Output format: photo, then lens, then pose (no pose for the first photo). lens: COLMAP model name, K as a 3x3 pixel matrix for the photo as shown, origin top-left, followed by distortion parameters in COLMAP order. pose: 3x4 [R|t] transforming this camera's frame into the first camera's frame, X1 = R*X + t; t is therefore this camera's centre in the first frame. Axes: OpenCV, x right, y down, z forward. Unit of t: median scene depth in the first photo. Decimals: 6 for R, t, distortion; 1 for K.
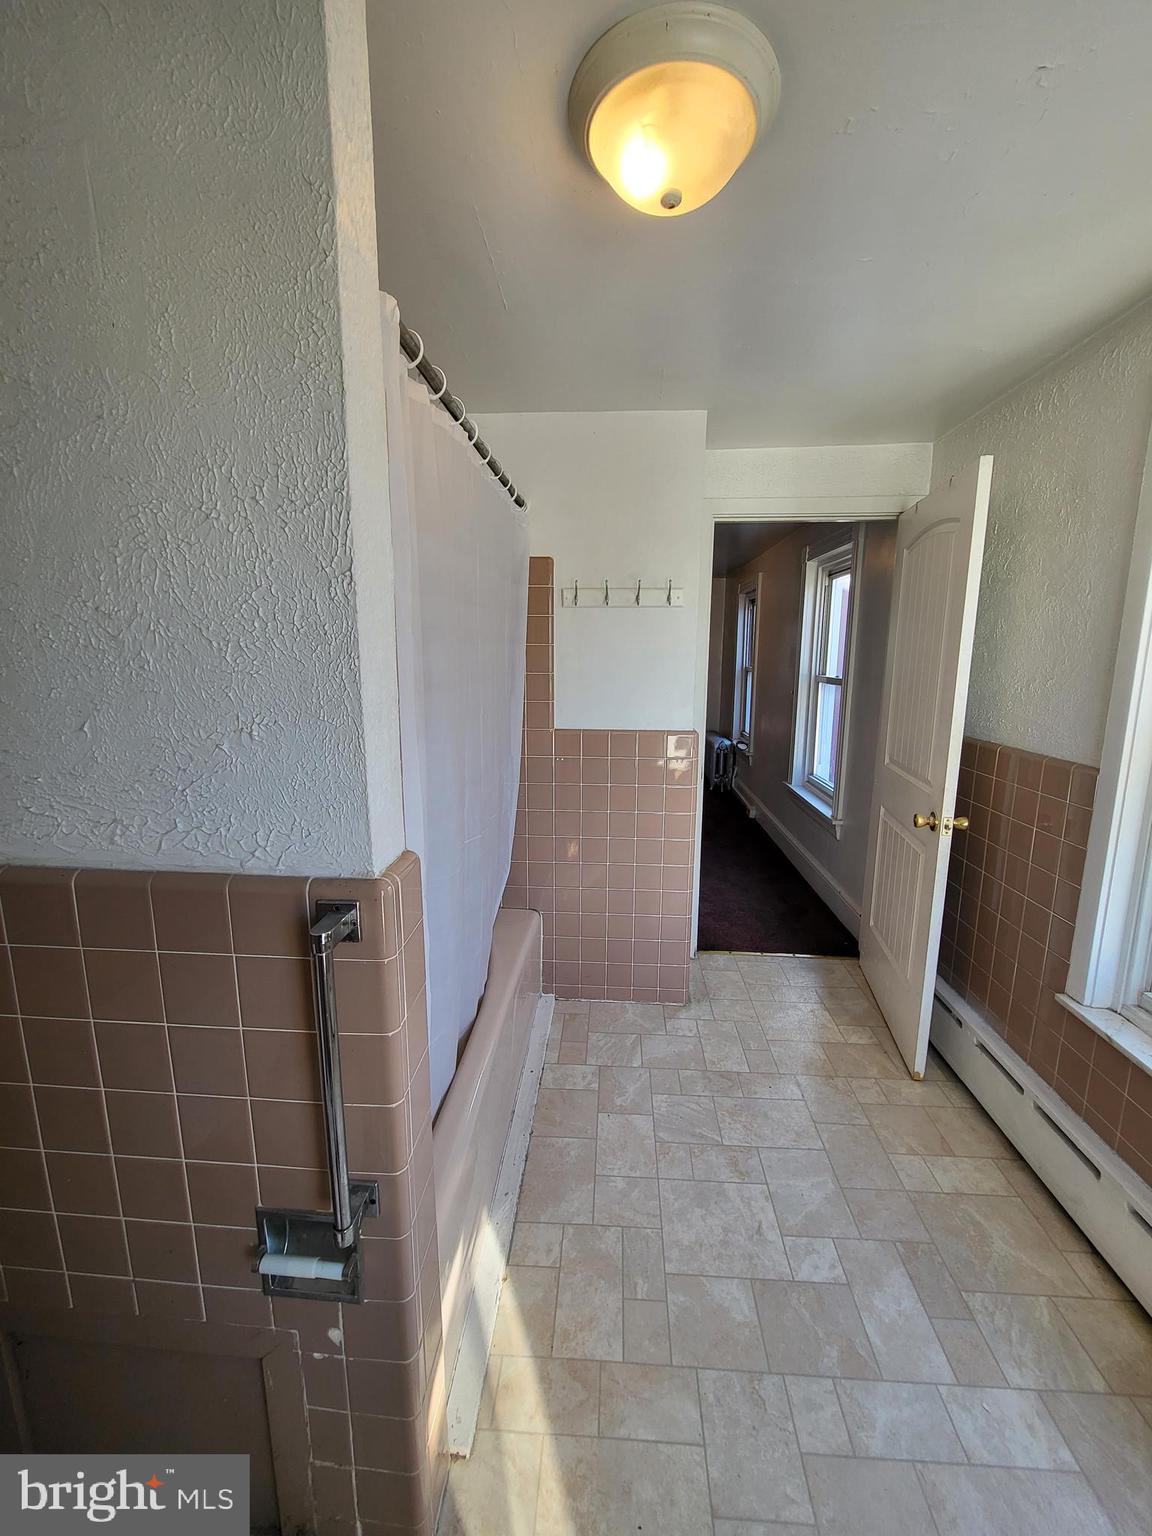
lens RADIAL K [[607.3, 0, 579.8], [0, 607.3, 763.9], [0, 0, 1]] dist [0.001174, -0.000341]
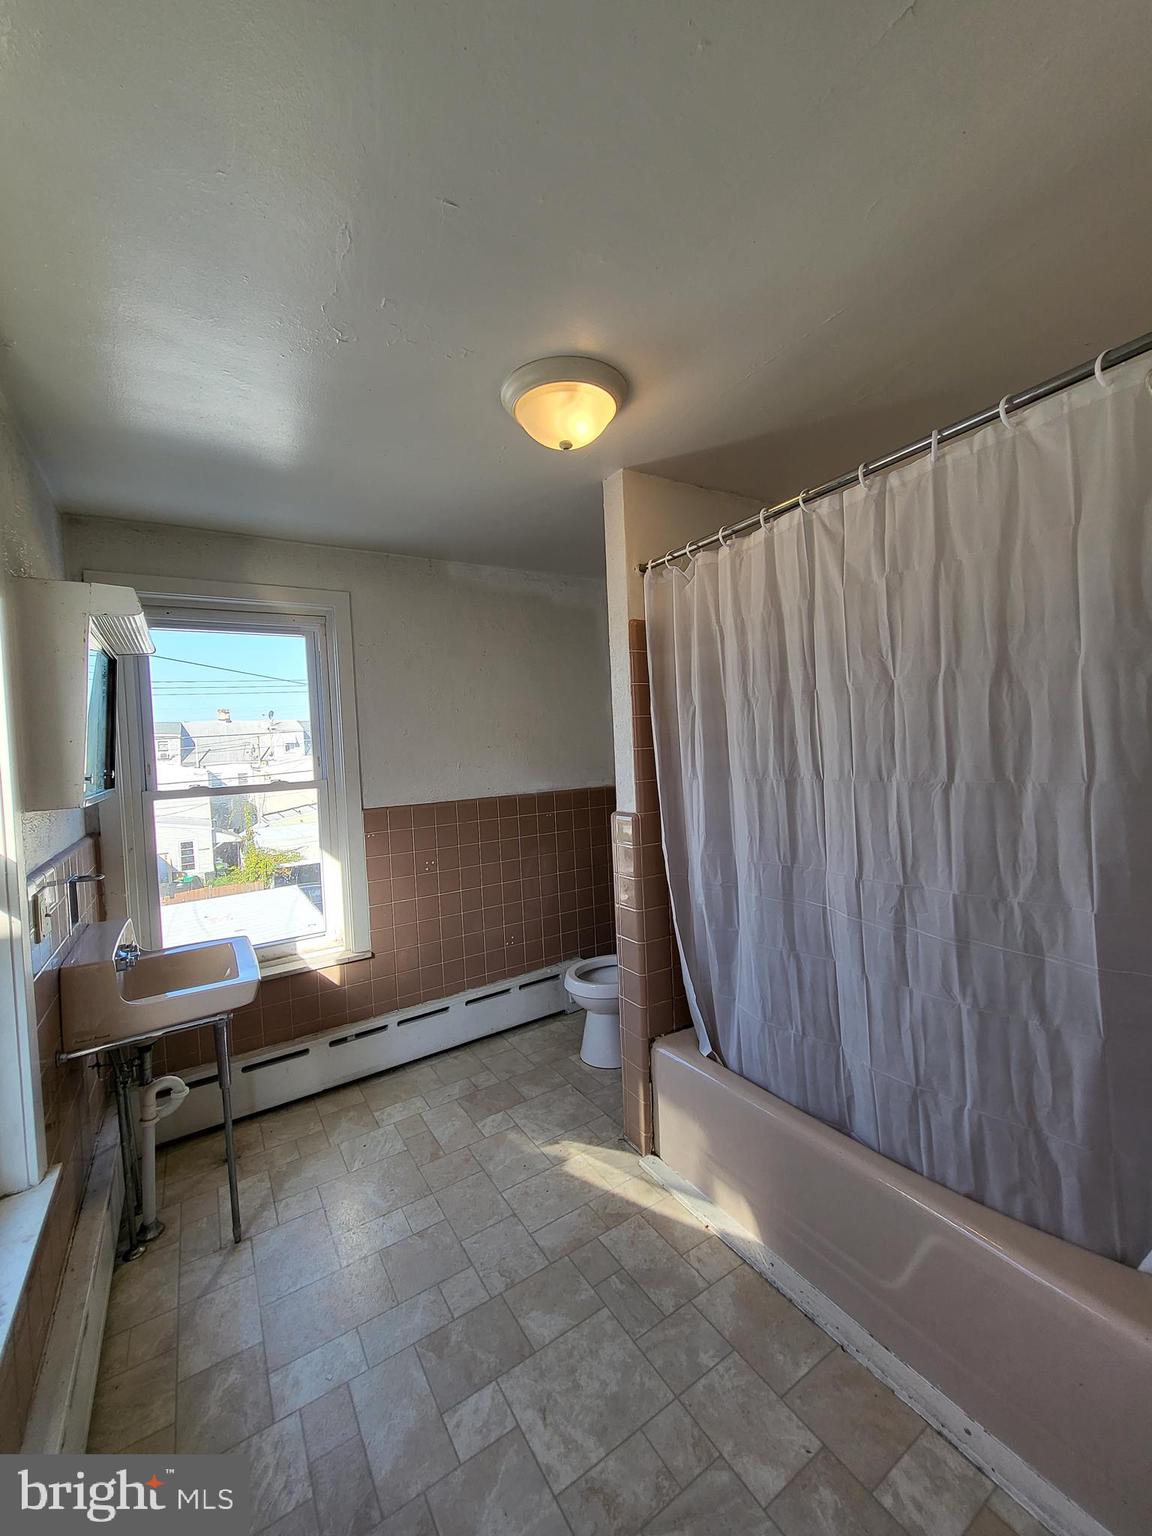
lens RADIAL K [[607.3, 0, 581.2], [0, 607.3, 754.1], [0, 0, 1]] dist [0.001174, -0.000341]
pose [[-0.807333, 0.039040, -0.588803, 0.735879], [-0.062386, 0.986570, 0.150954, -0.250090], [0.586789, 0.158603, -0.794055, 1.613046]]
